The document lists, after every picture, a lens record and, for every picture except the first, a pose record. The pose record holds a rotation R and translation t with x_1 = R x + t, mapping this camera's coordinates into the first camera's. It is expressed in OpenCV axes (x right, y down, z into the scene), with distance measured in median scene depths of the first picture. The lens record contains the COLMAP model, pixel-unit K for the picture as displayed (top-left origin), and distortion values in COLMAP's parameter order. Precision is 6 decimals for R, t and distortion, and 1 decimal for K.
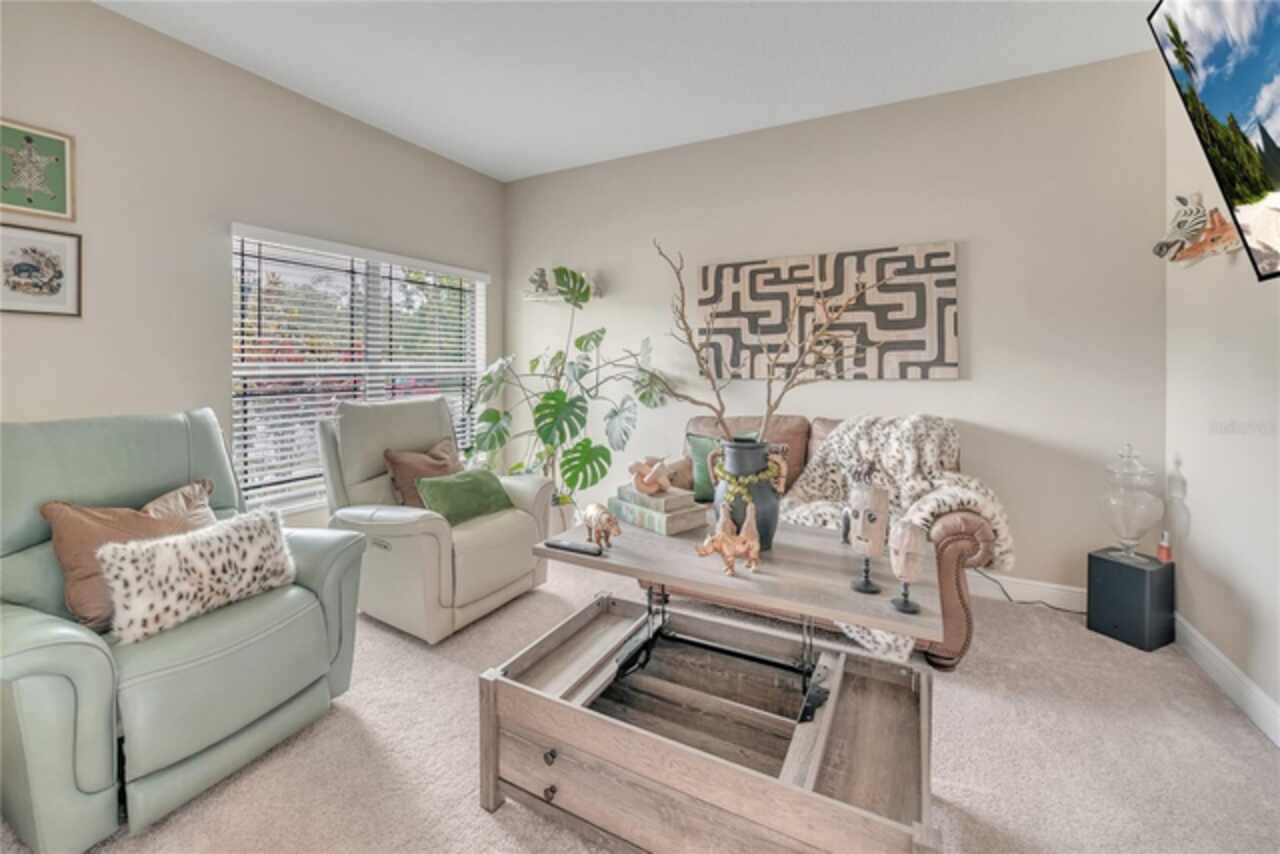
lens RADIAL K [[536.1, 0, 637.5], [0, 536.1, 360.1], [0, 0, 1]] dist [-0.037755, 0.013963]
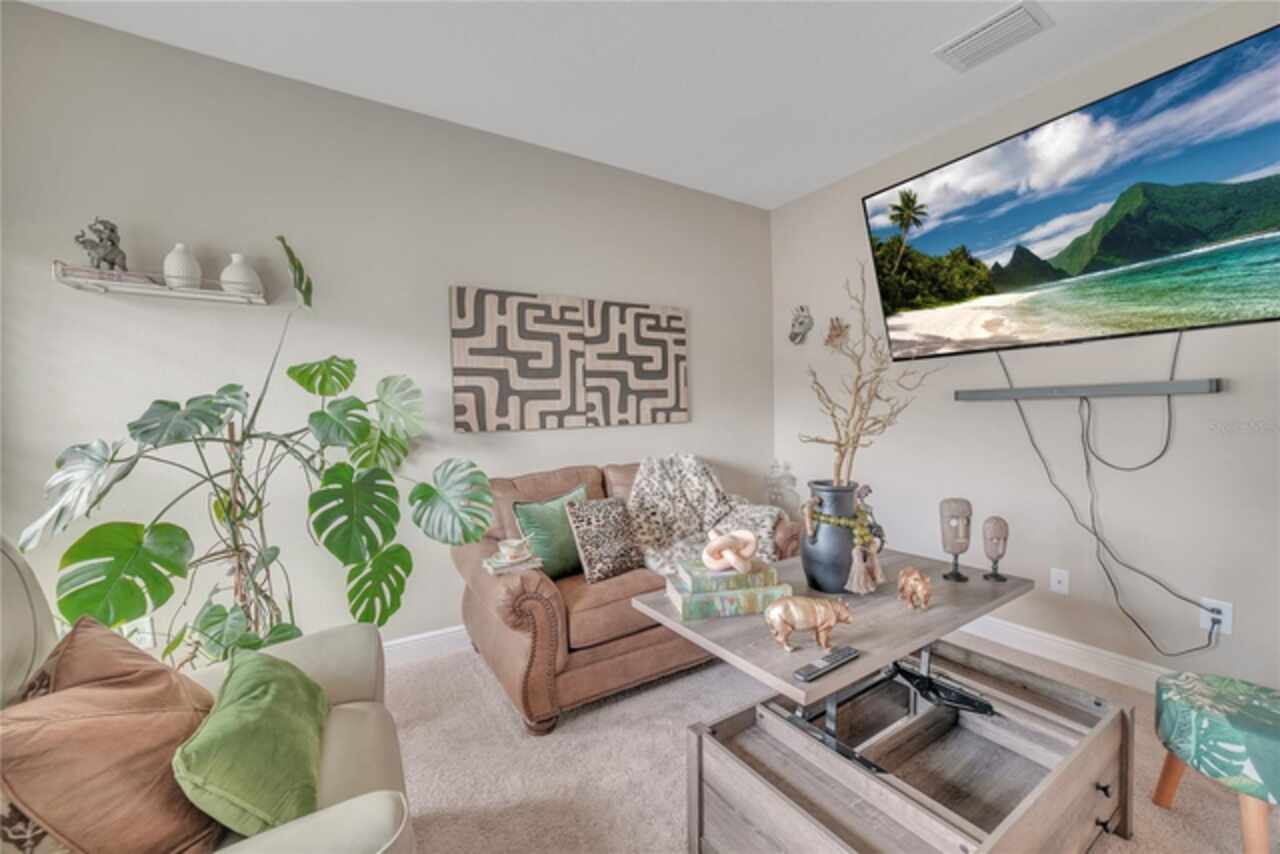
lens RADIAL K [[533.6, 0, 658.8], [0, 533.6, 417.6], [0, 0, 1]] dist [-0.000966, 0.000152]
pose [[0.470006, -0.028253, 0.882211, -0.518749], [0.003213, 0.999536, 0.030299, -0.011177], [-0.882657, -0.011407, 0.469879, 0.471019]]
